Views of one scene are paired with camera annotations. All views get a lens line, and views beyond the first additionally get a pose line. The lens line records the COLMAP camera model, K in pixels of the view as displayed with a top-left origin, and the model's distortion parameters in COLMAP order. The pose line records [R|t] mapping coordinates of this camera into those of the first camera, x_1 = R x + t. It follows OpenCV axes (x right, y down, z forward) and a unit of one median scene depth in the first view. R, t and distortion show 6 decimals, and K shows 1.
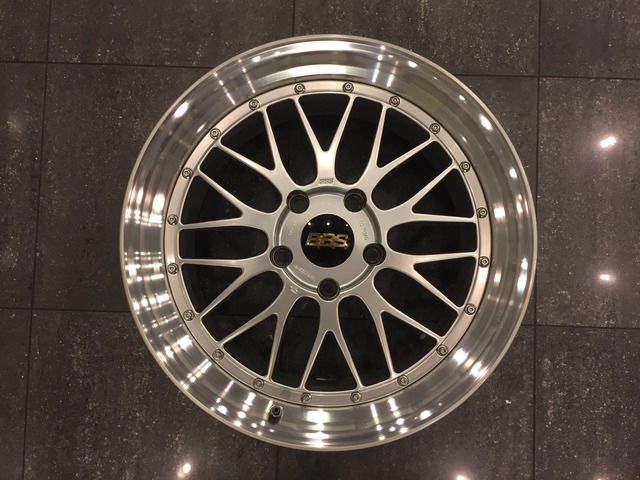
lens RADIAL K [[745.5, 0, 320.0], [0, 745.5, 240.0], [0, 0, 1]] dist [-0.002476, -0.001756]
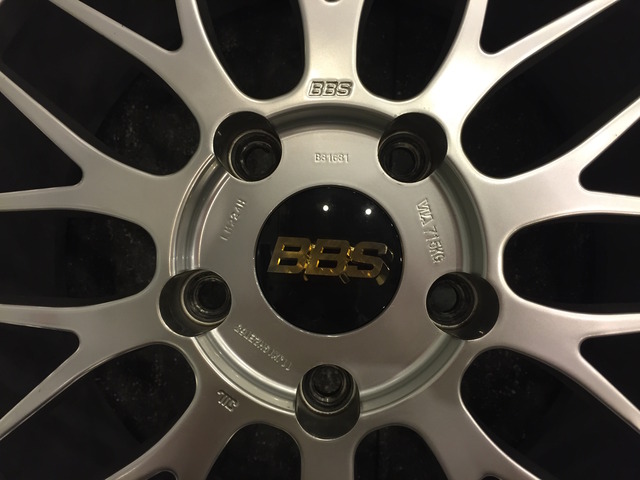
lens RADIAL K [[745.5, 0, 320.0], [0, 745.5, 240.0], [0, 0, 1]] dist [-0.002476, -0.001756]
pose [[0.999130, 0.033135, -0.025340, 0.014194], [-0.032825, 0.999382, 0.012542, -0.013033], [0.025740, -0.011699, 0.999600, 0.653463]]
